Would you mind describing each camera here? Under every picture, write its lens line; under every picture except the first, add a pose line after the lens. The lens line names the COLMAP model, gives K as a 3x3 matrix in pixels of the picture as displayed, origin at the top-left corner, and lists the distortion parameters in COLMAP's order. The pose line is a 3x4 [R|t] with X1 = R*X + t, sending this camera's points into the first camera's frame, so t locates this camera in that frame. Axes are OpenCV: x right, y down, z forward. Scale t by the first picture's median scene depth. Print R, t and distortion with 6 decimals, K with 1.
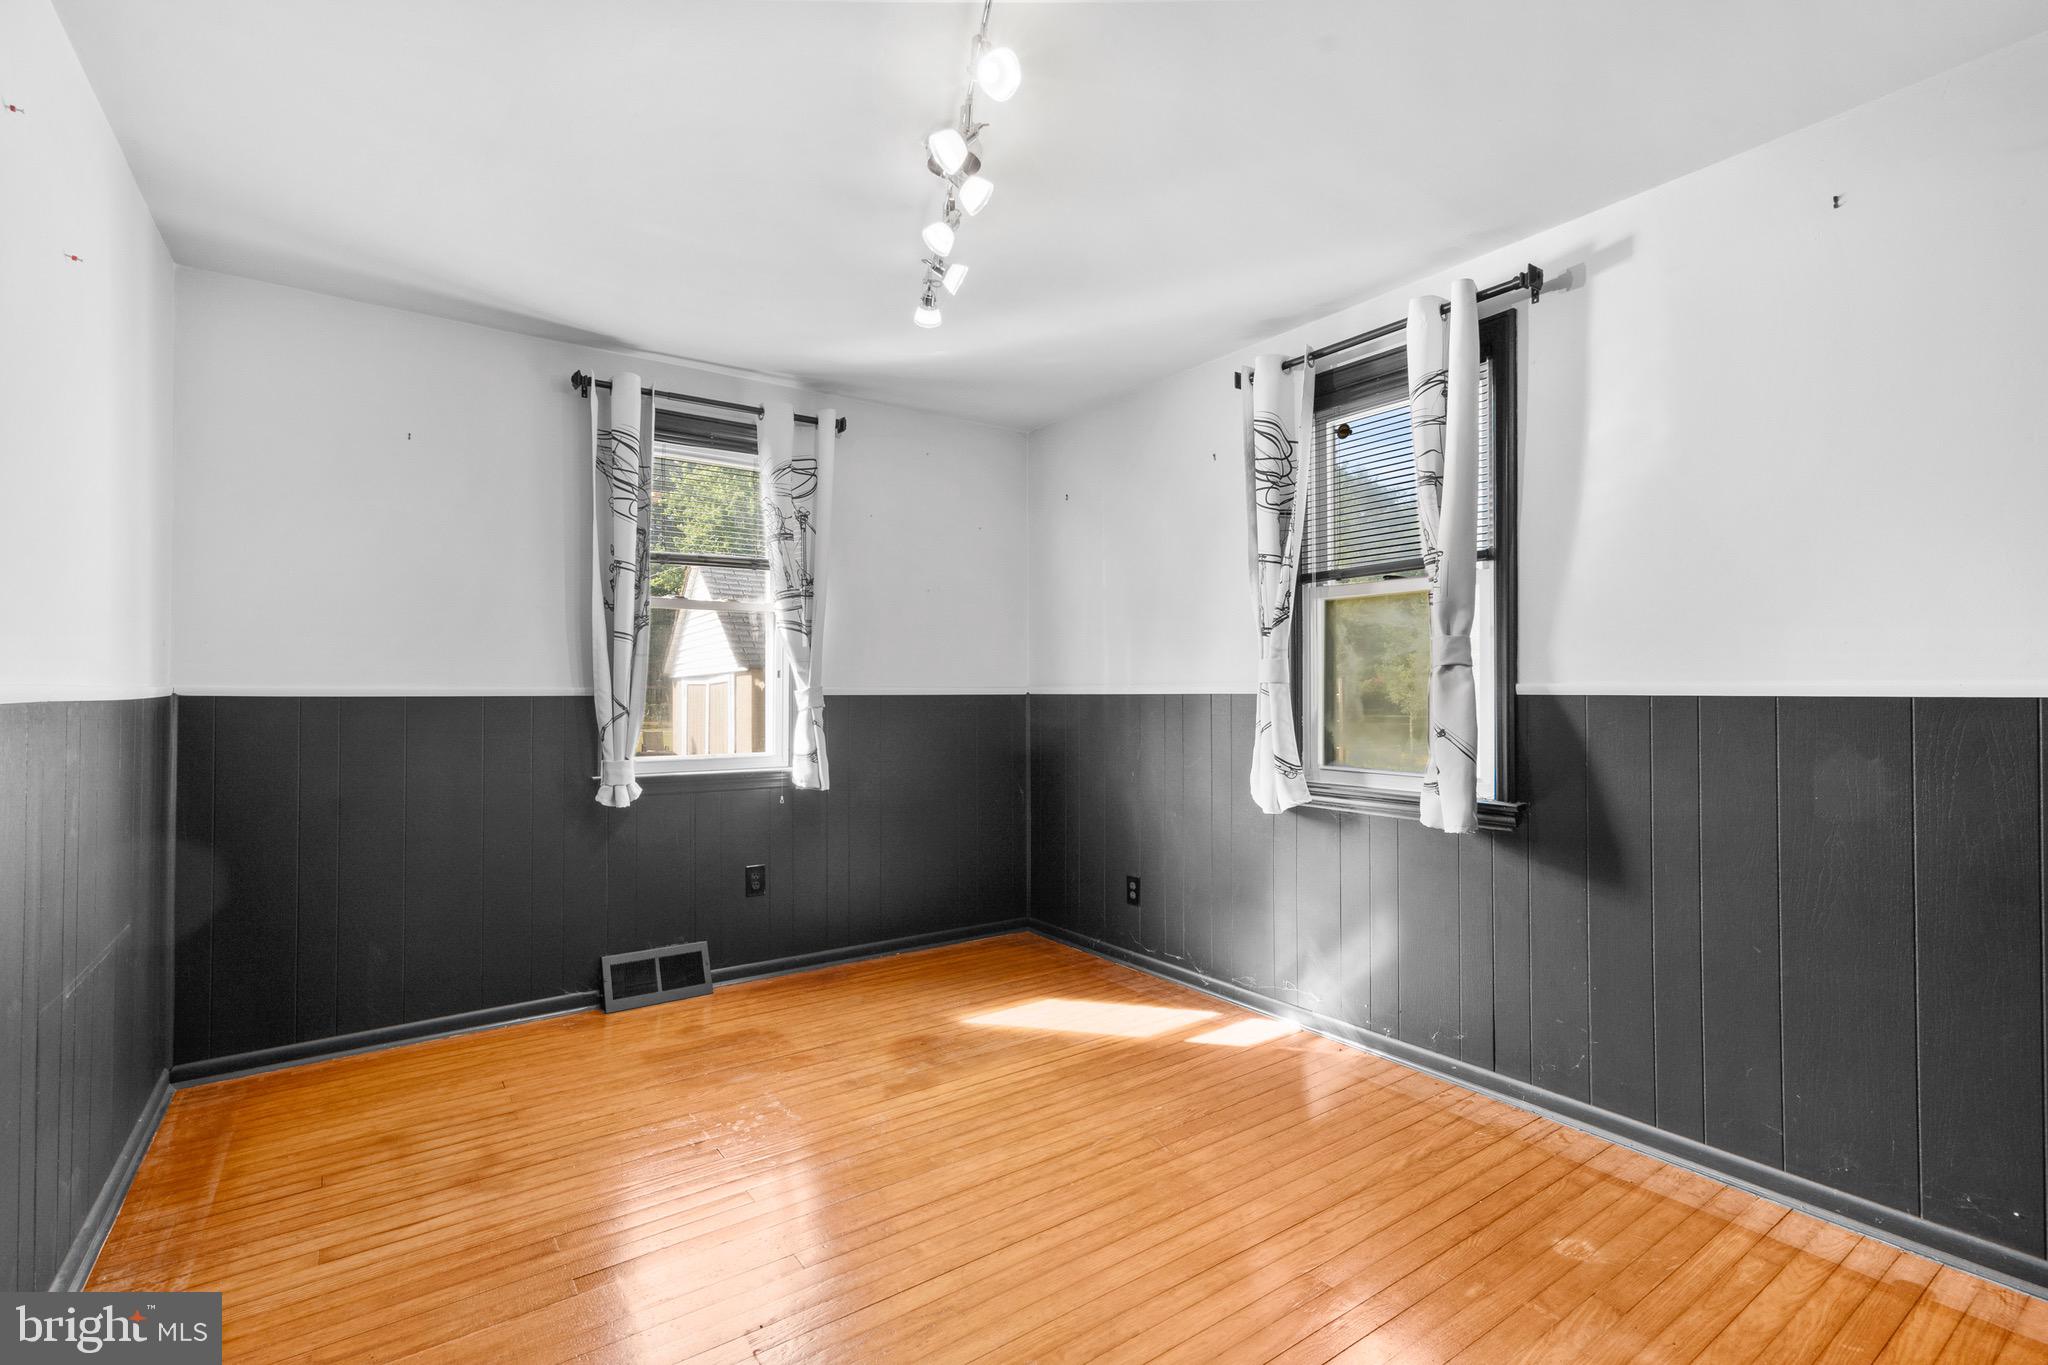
lens RADIAL K [[917.9, 0, 1024.0], [0, 917.9, 682.5], [0, 0, 1]] dist [-0.001305, 0.010347]
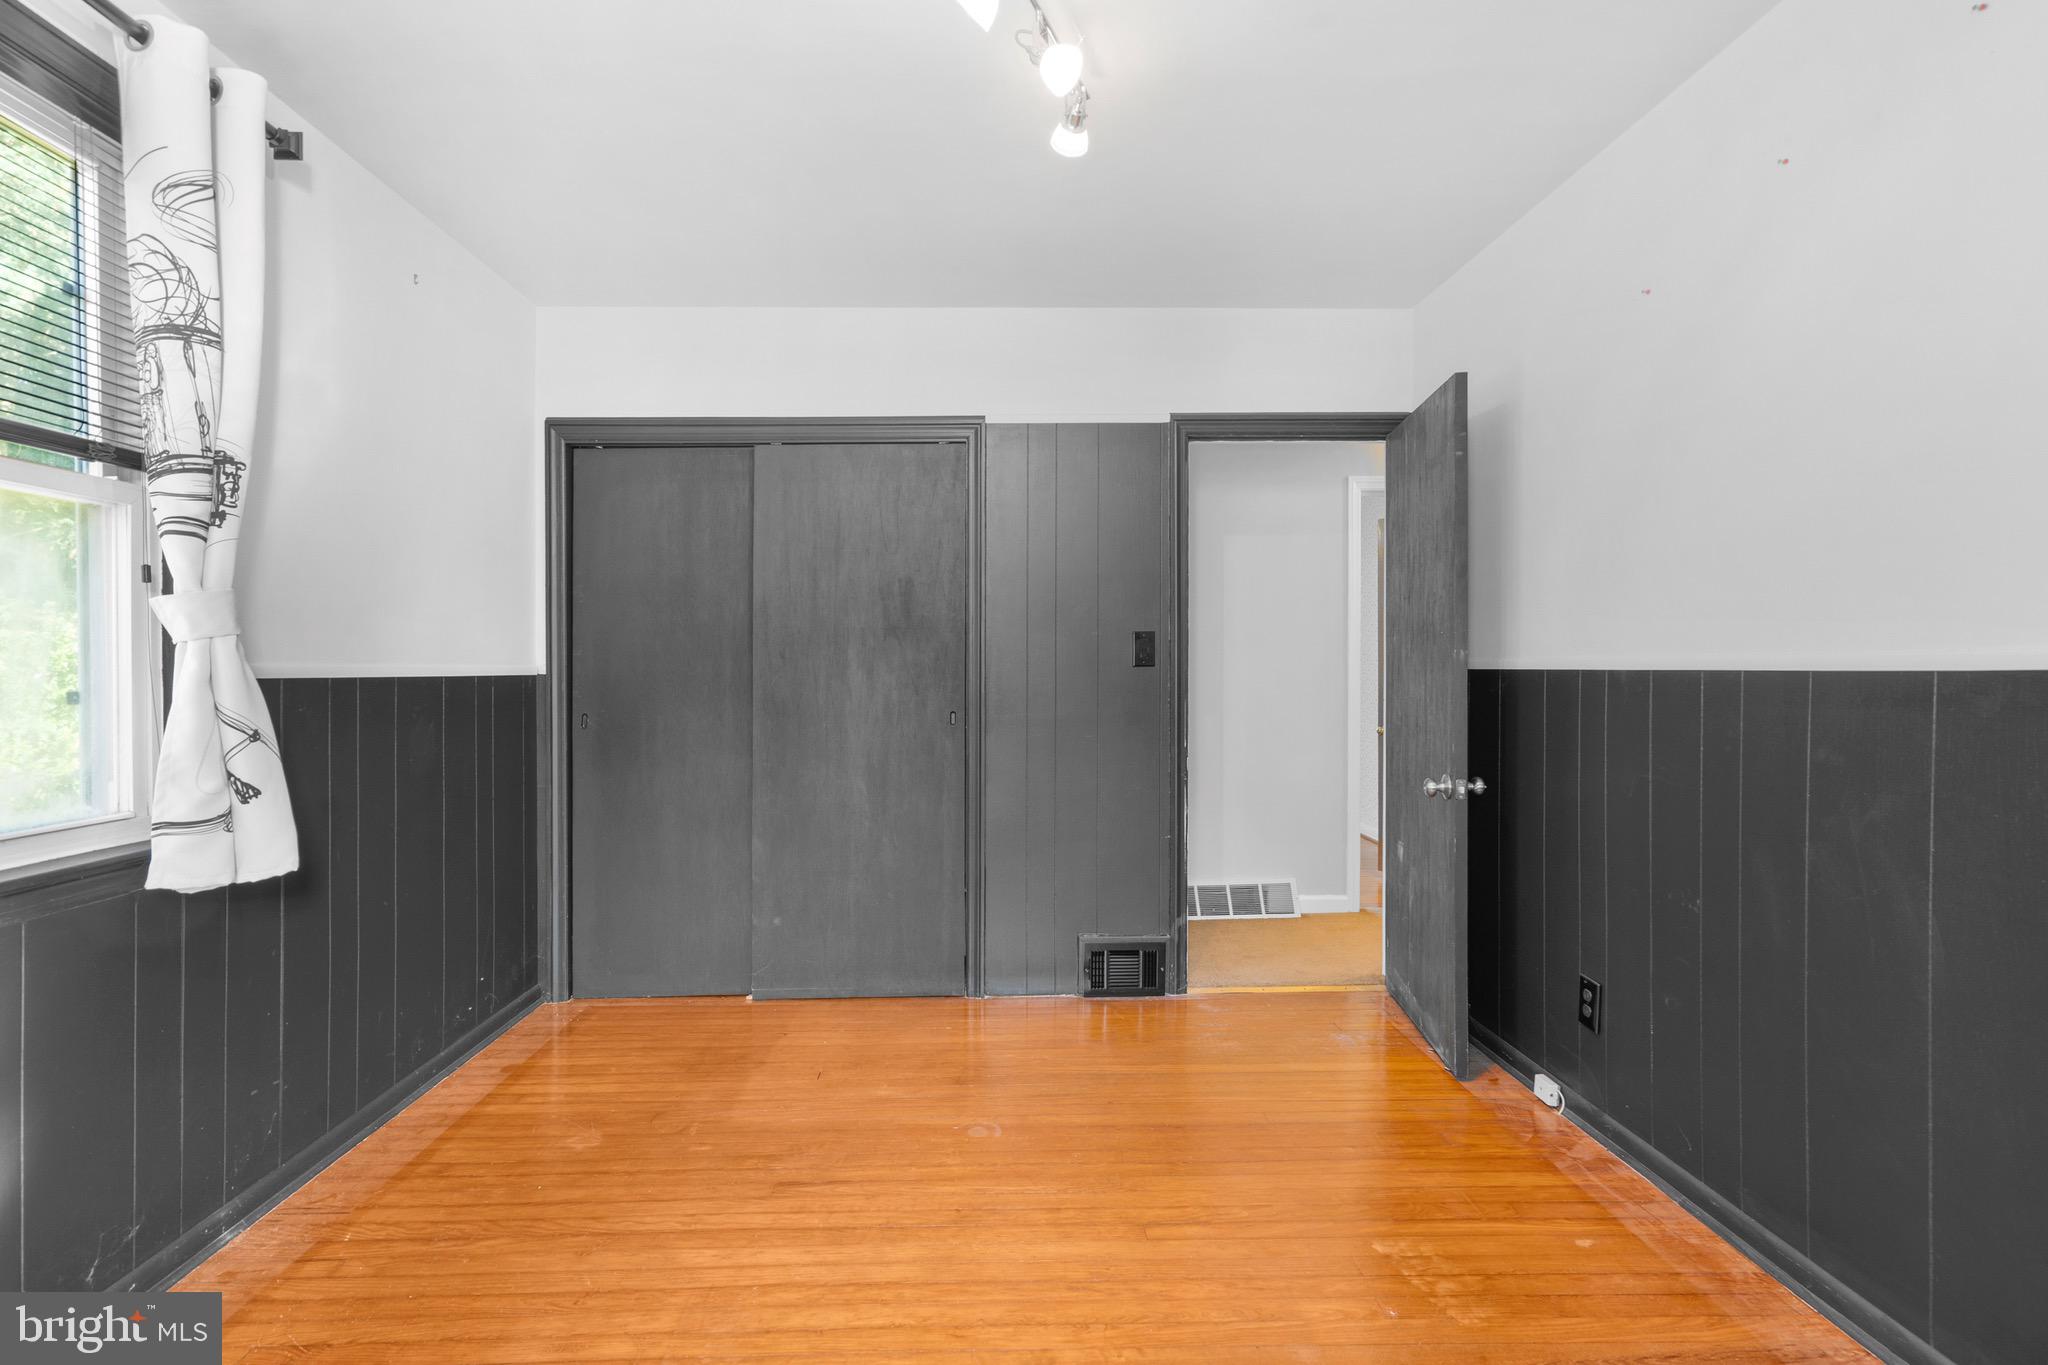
lens RADIAL K [[917.9, 0, 1024.0], [0, 917.9, 682.5], [0, 0, 1]] dist [-0.001305, 0.010347]
pose [[-0.834829, -0.004791, 0.550489, -0.481769], [-0.001512, 0.999978, 0.006410, 0.005774], [-0.550508, 0.004519, -0.834818, 1.505092]]
